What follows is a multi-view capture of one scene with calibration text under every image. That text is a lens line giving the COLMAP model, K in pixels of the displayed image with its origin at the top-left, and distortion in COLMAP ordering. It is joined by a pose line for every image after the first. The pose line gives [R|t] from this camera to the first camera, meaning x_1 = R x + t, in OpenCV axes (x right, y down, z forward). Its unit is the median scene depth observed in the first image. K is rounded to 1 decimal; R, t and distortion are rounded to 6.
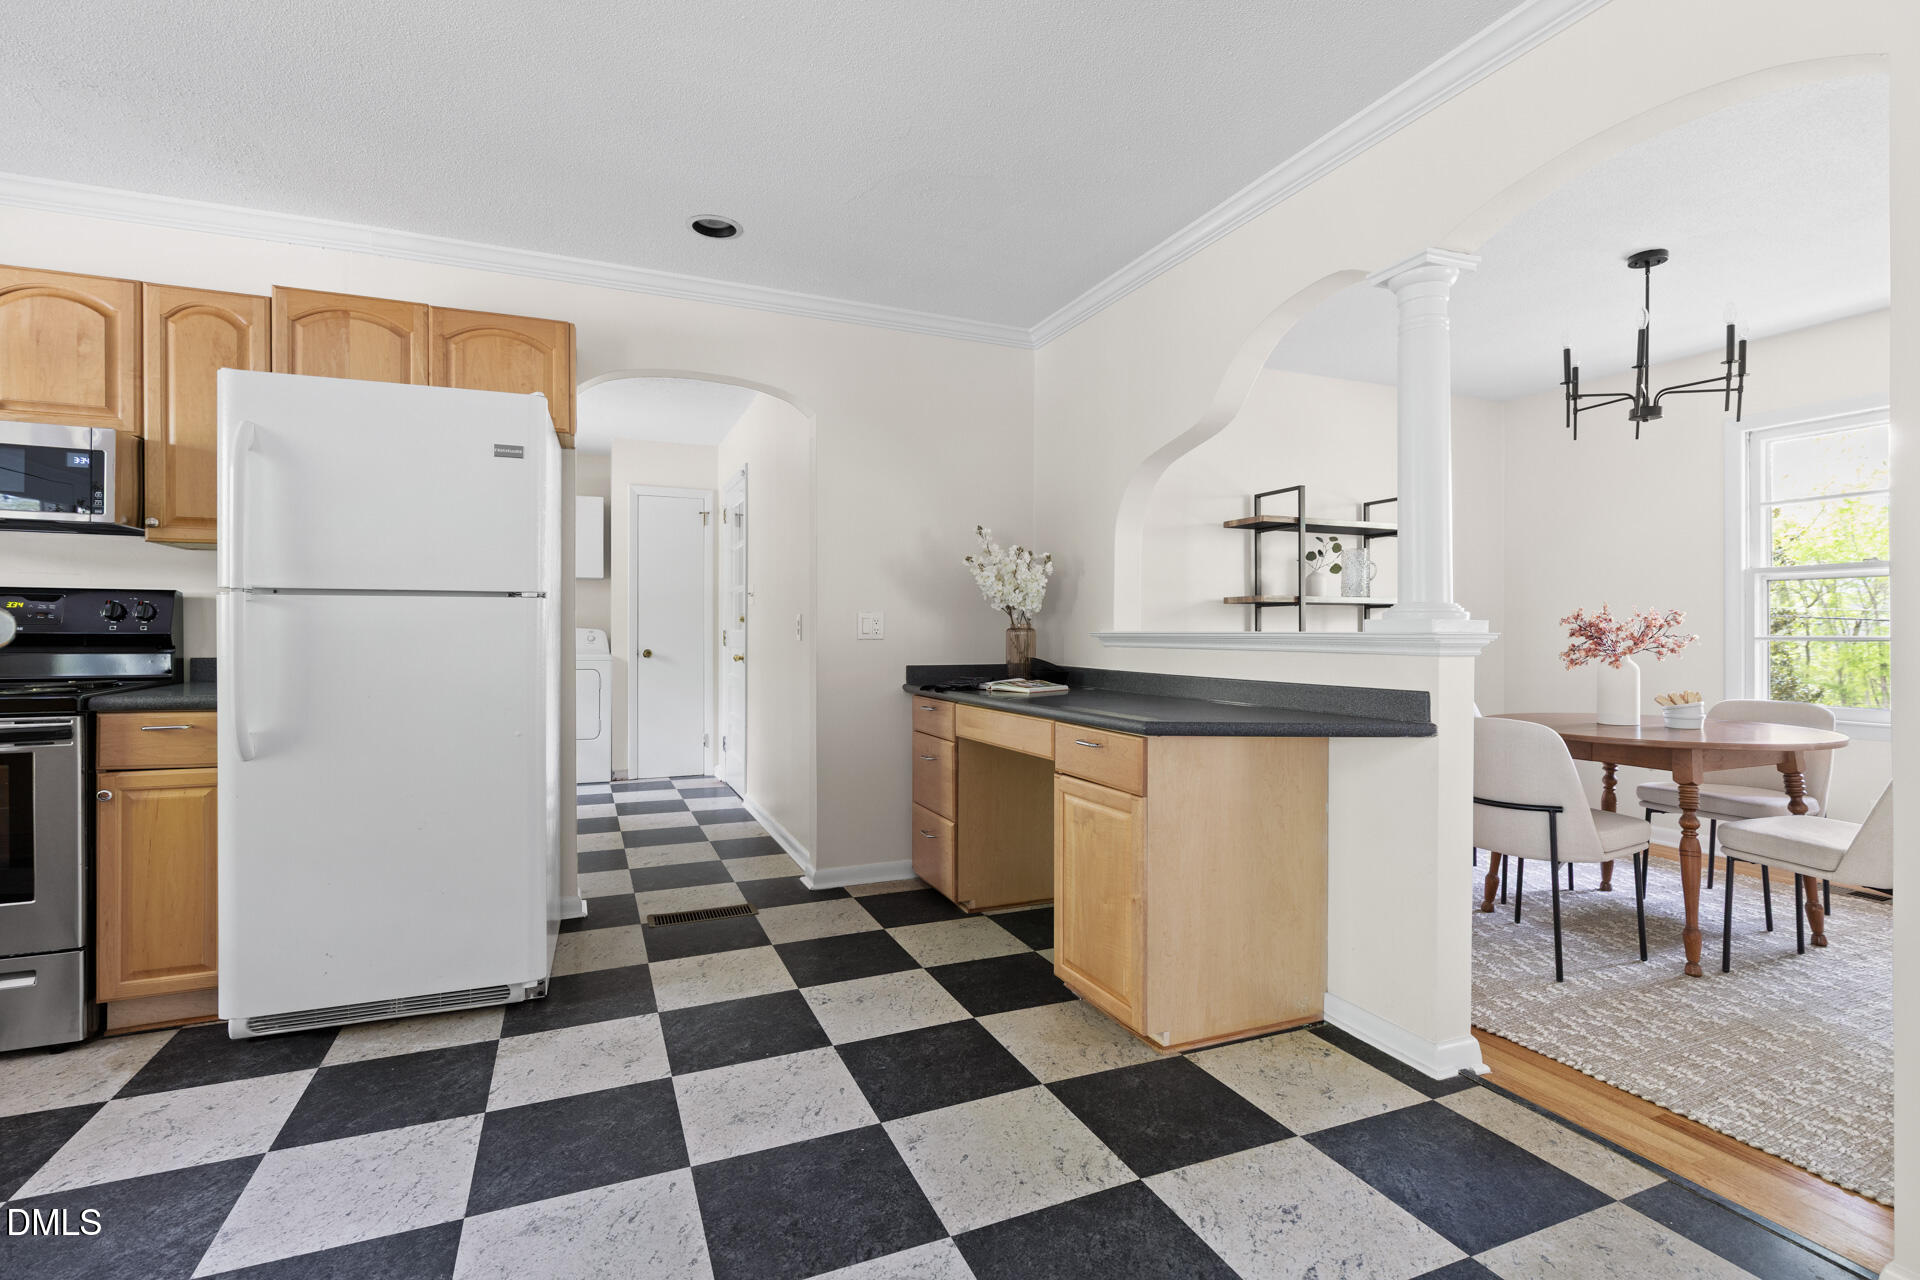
lens RADIAL K [[899.2, 0, 956.8], [0, 899.2, 631.8], [0, 0, 1]] dist [0.000678, 0.000330]
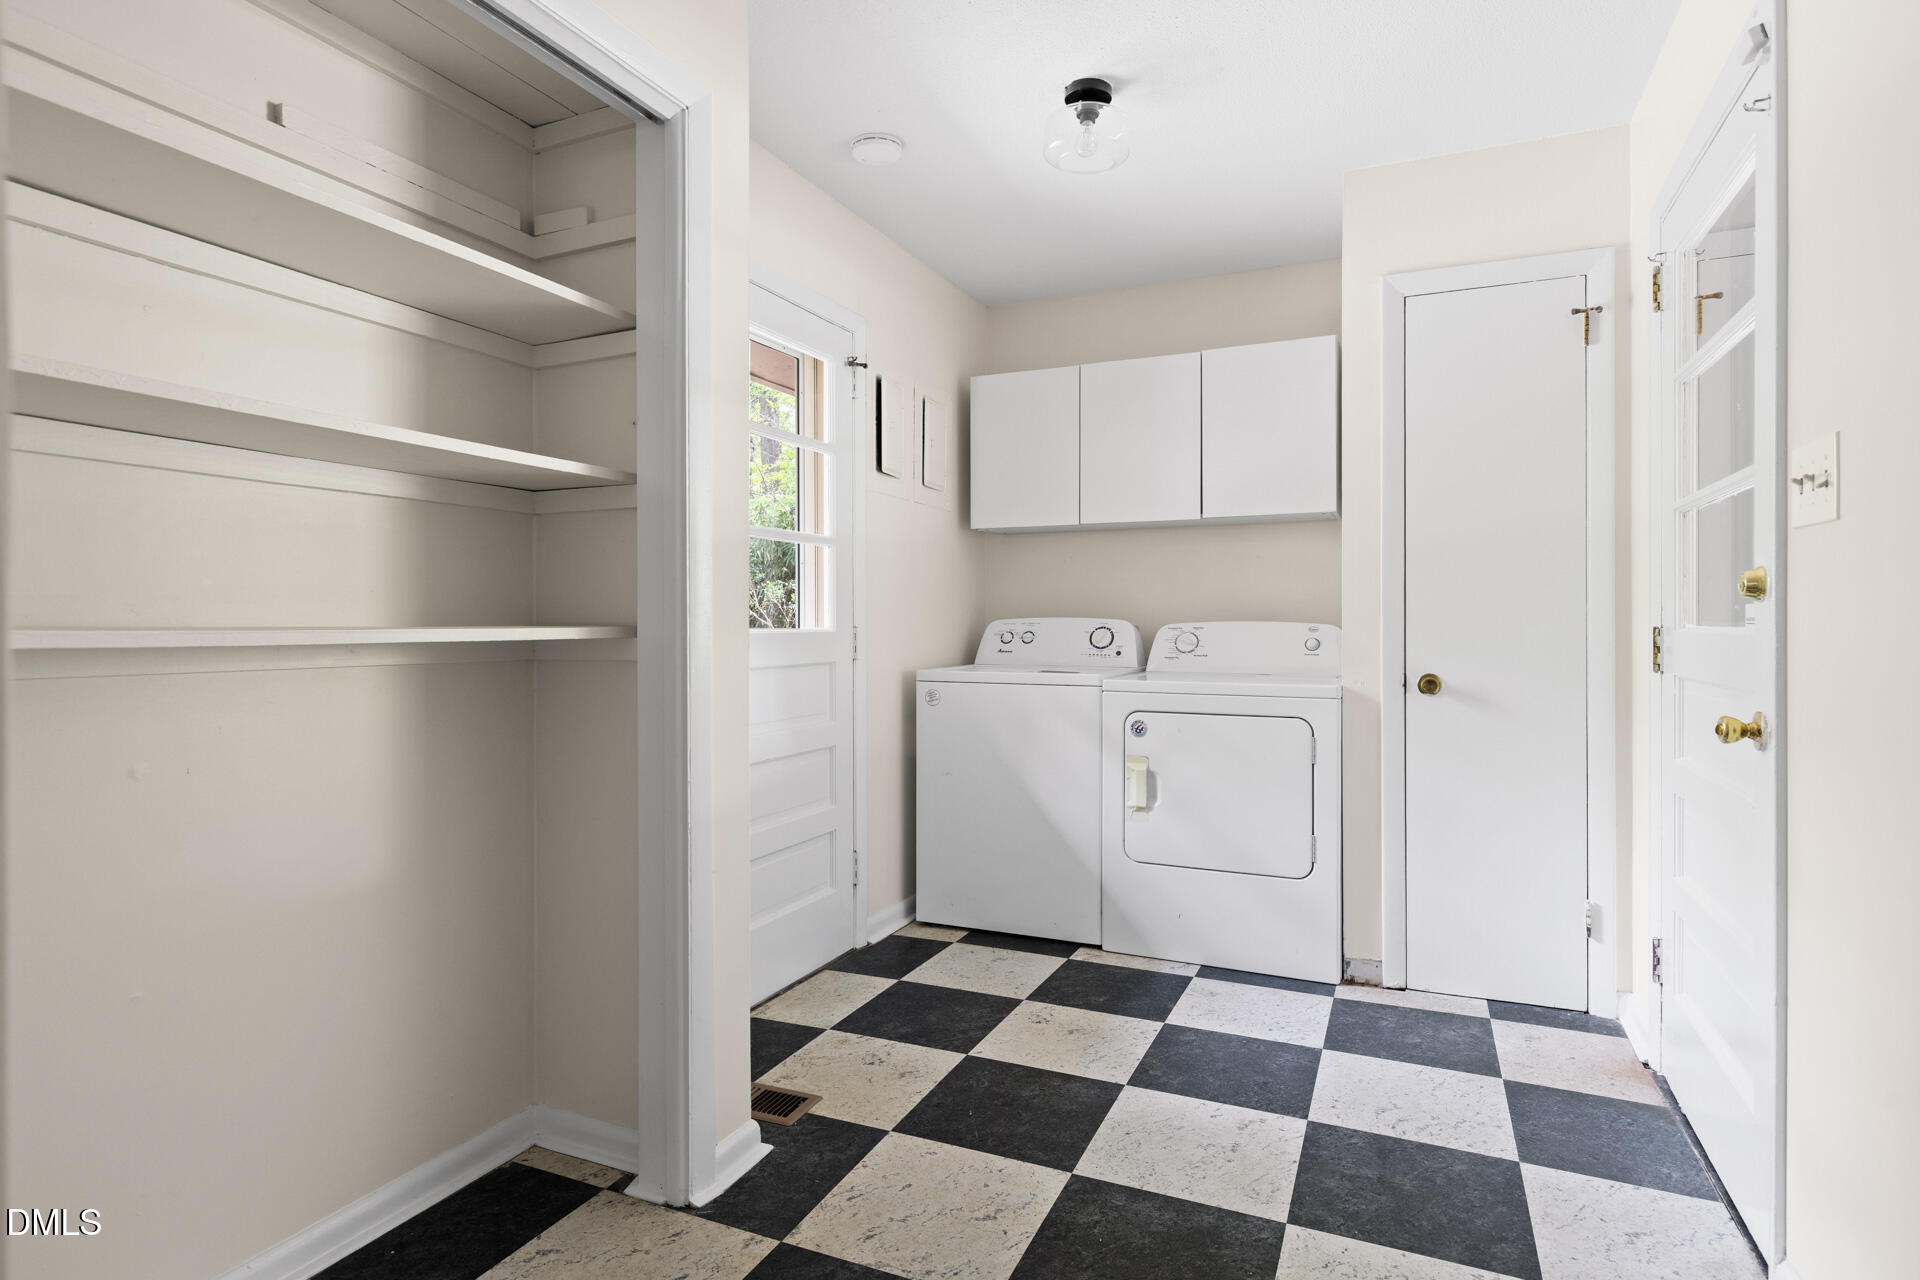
lens RADIAL K [[965.4, 0, 958.0], [0, 965.4, 624.1], [0, 0, 1]] dist [-0.001171, -0.000194]
pose [[0.674430, -0.004458, -0.738326, -0.384370], [0.002825, 0.999990, -0.003458, -0.005068], [0.738334, 0.000246, 0.674436, 1.277295]]
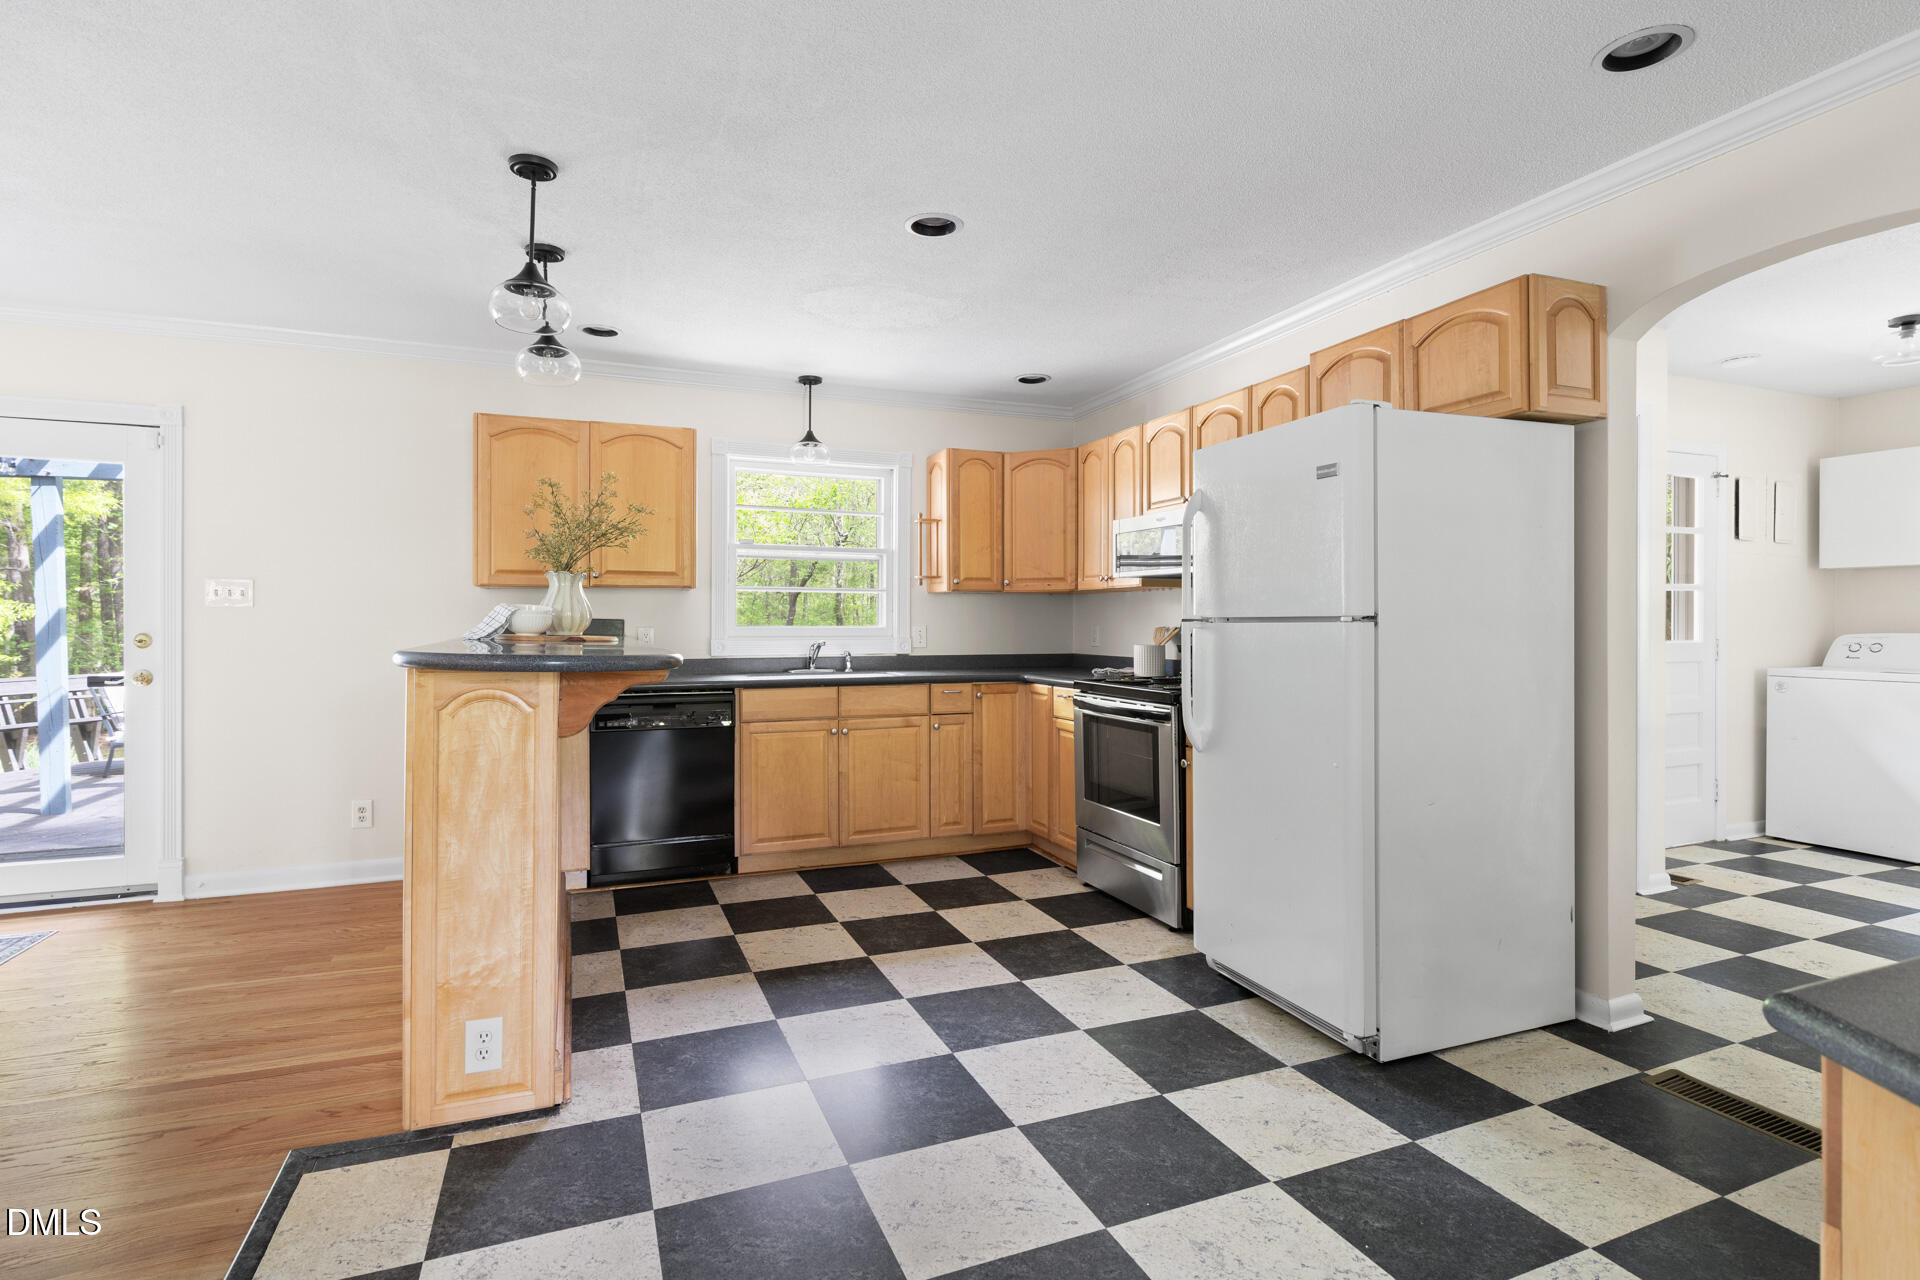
lens RADIAL K [[939.5, 0, 971.3], [0, 939.5, 628.3], [0, 0, 1]] dist [-0.000526, 0.000932]
pose [[-0.003323, 0.003496, -0.999988, 0.461445], [-0.001208, 0.999993, 0.003500, -0.031839], [0.999994, 0.001219, -0.003319, 0.560873]]
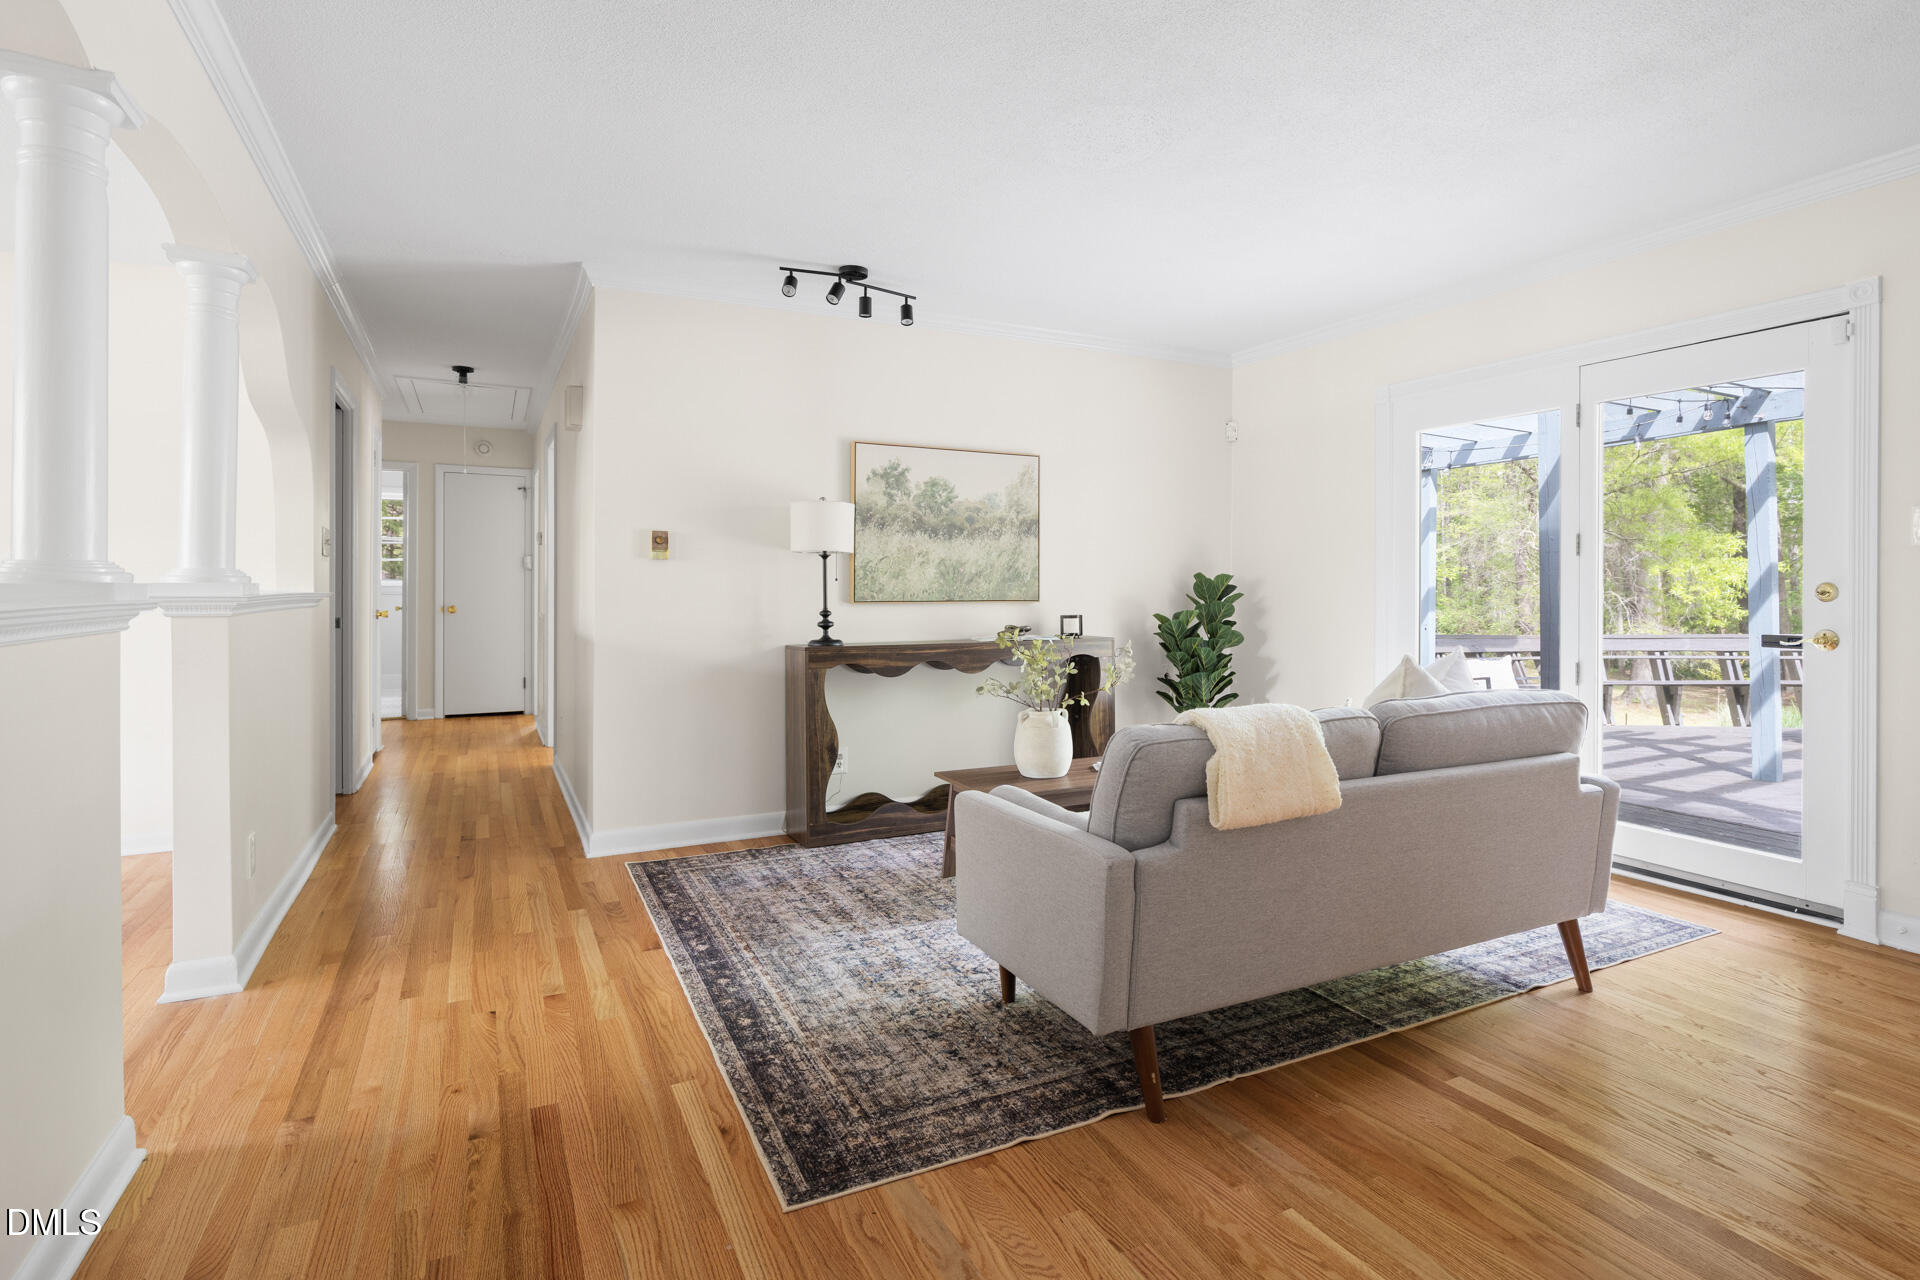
lens RADIAL K [[963.6, 0, 983.0], [0, 963.6, 582.0], [0, 0, 1]] dist [-0.001683, 0.000216]
pose [[-0.996470, -0.002445, -0.083909, 0.131756], [-0.002288, 0.999995, -0.001965, -0.014200], [0.083914, -0.001766, -0.996471, 0.351807]]
